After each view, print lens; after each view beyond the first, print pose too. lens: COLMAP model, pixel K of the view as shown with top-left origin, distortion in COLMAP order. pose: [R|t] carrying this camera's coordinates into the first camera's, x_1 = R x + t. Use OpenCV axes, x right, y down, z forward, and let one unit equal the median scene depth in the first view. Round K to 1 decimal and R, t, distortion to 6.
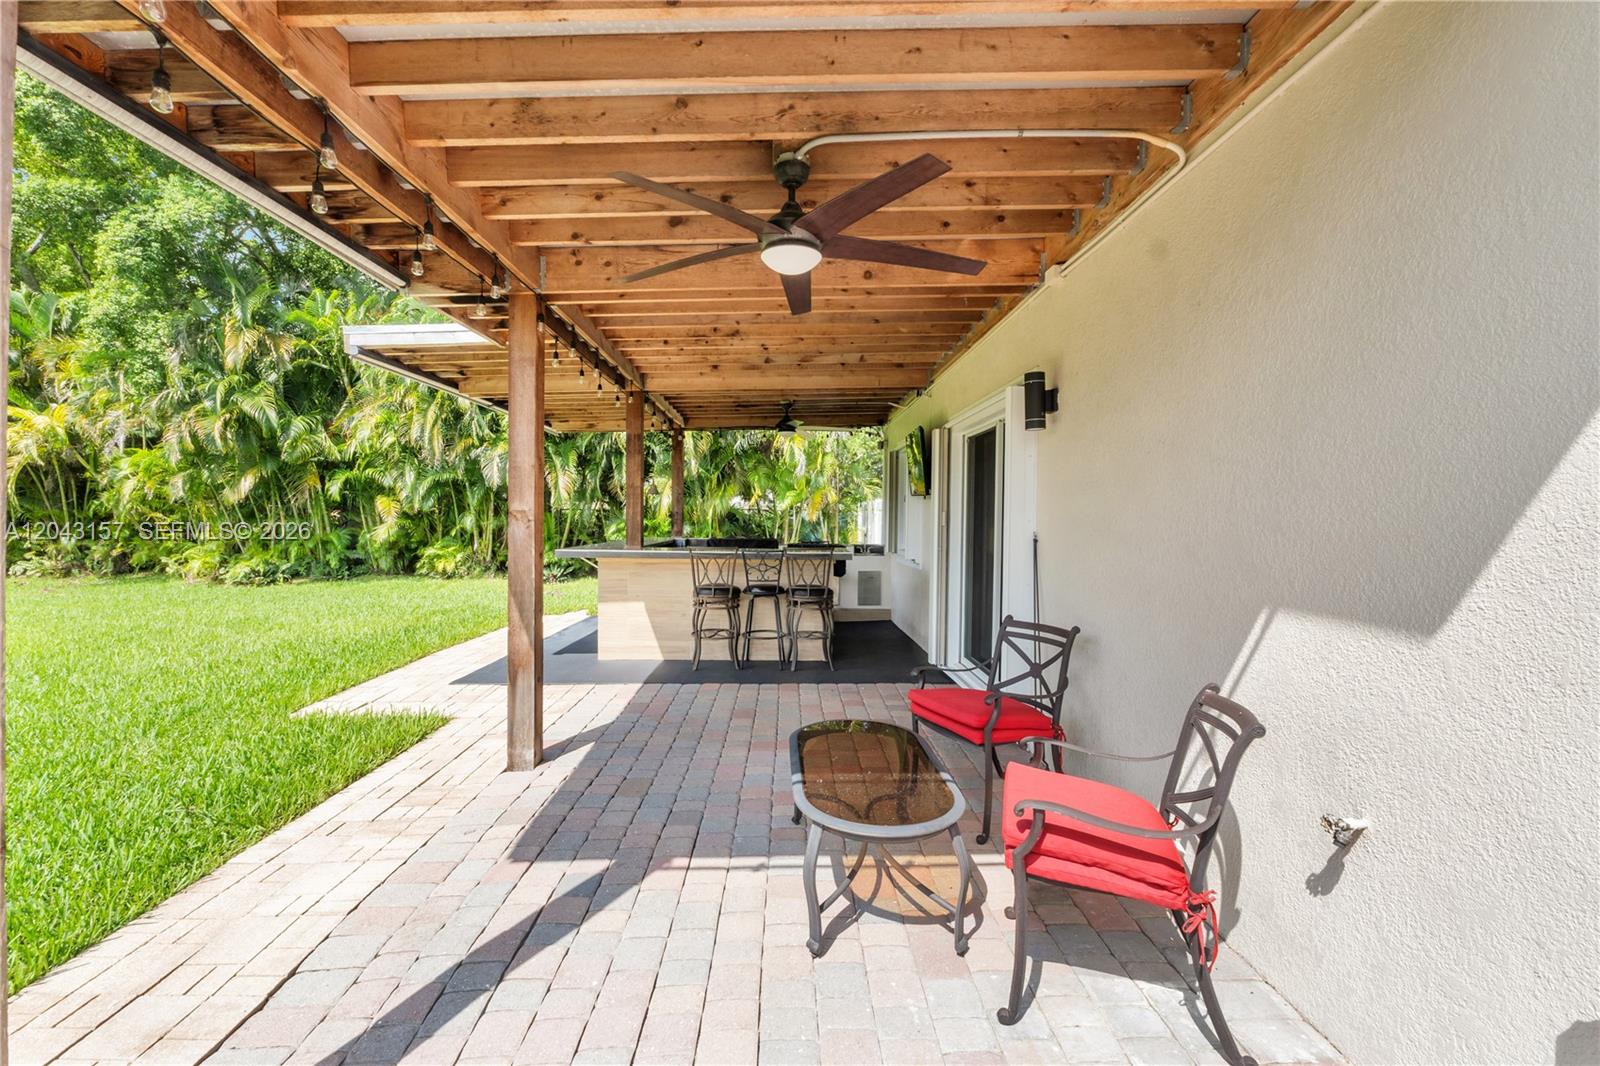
lens RADIAL K [[675.3, 0, 789.9], [0, 675.3, 527.9], [0, 0, 1]] dist [-0.008208, -0.000452]
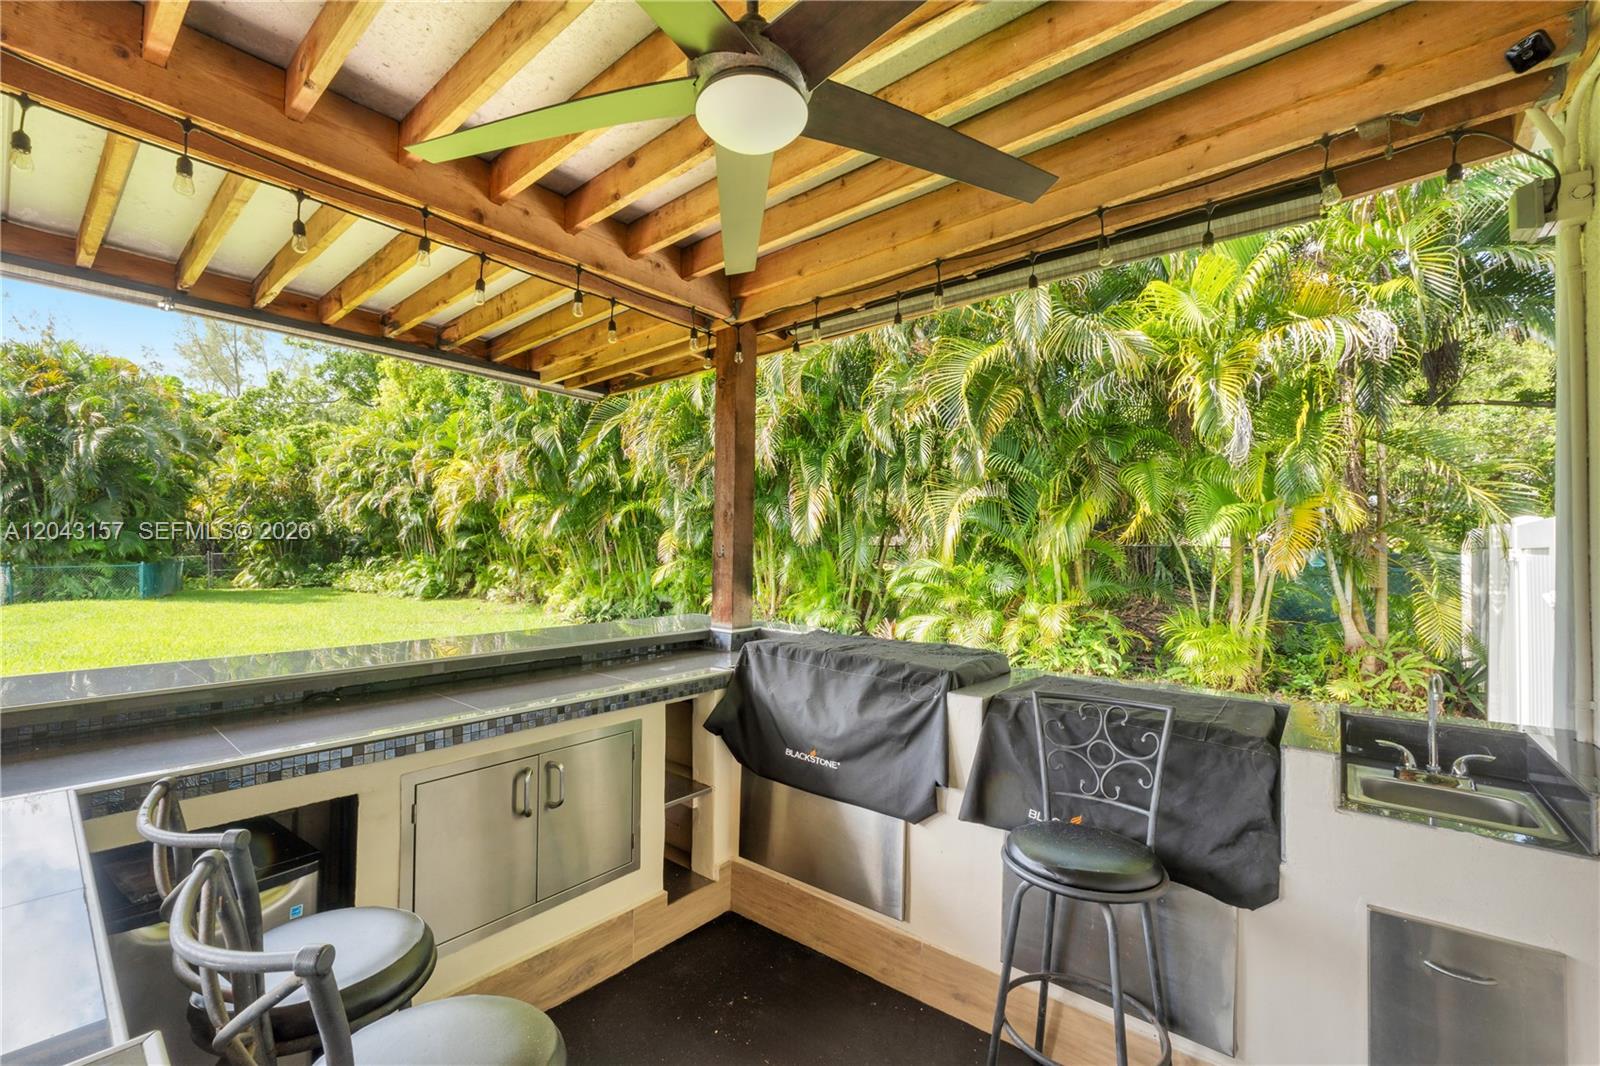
lens RADIAL K [[675.3, 0, 784.7], [0, 675.3, 536.7], [0, 0, 1]] dist [-0.008208, -0.000452]
pose [[0.763083, -0.008485, -0.646244, 0.058772], [-0.016439, 0.999335, -0.032532, -0.014994], [0.646091, 0.035448, 0.762437, 0.469285]]
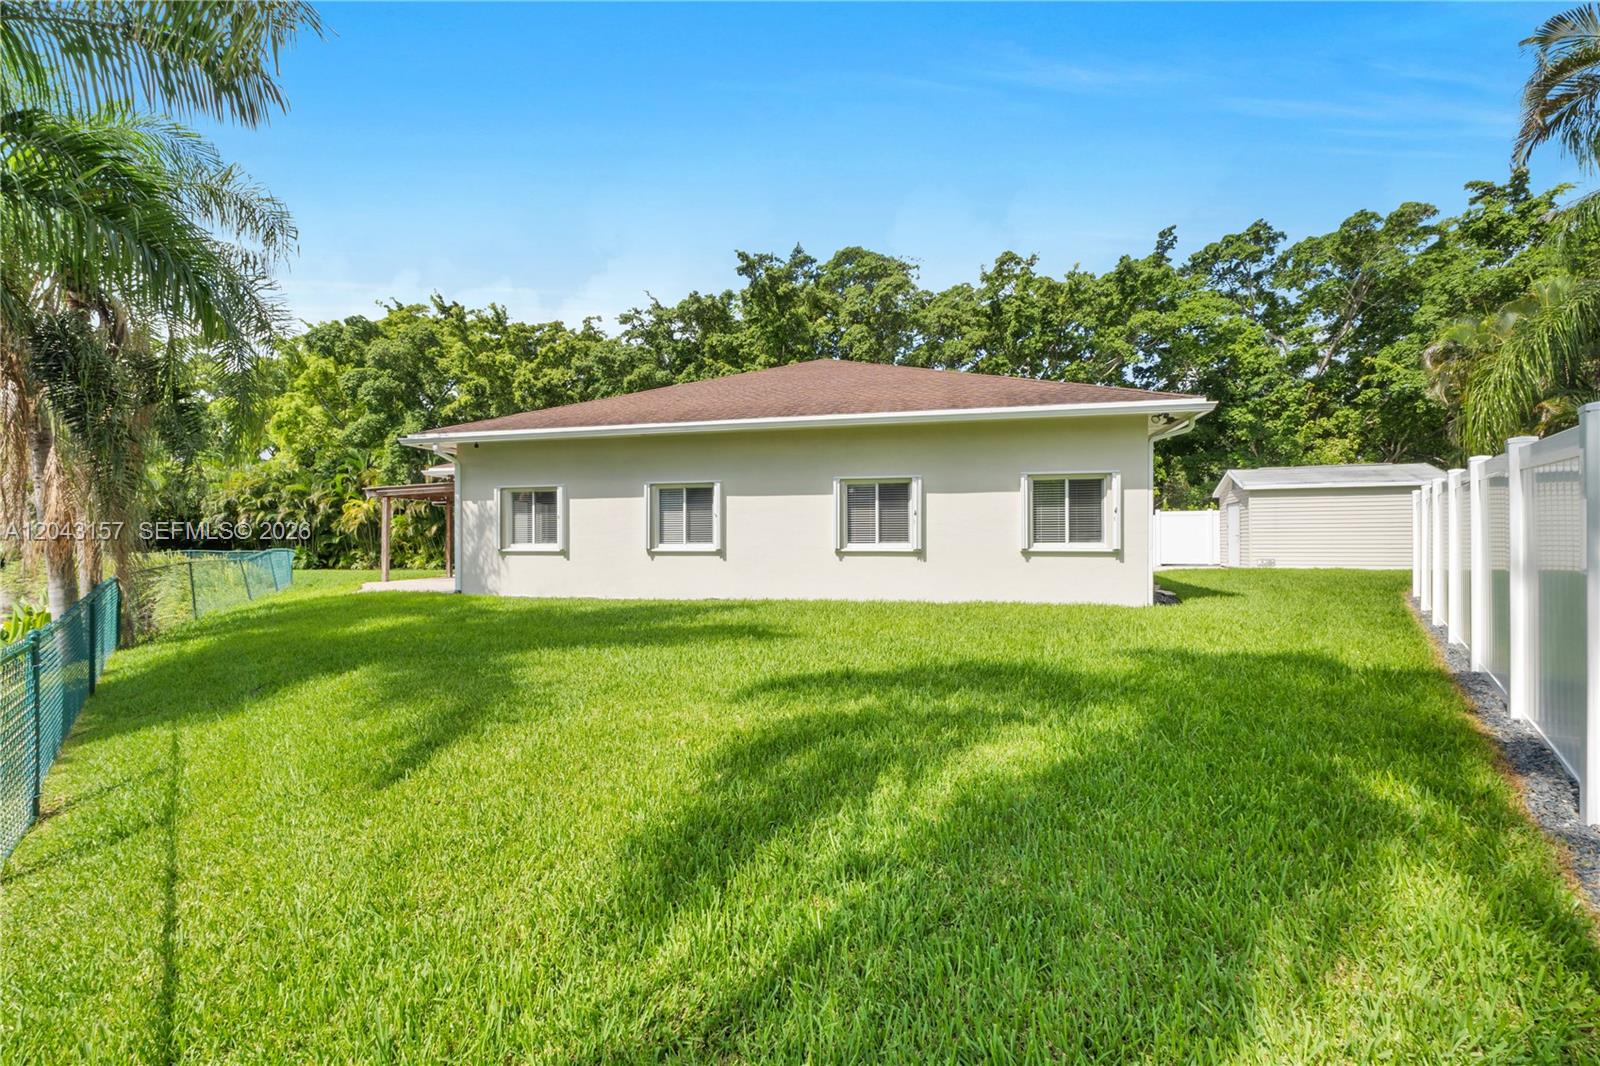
lens RADIAL K [[675.3, 0, 793.5], [0, 675.3, 544.2], [0, 0, 1]] dist [-0.008208, -0.000452]
pose [[0.971353, -0.011331, -0.237371, 1.060916], [0.006407, 0.999748, -0.021506, 0.051385], [0.237554, 0.019370, 0.971181, -1.091403]]
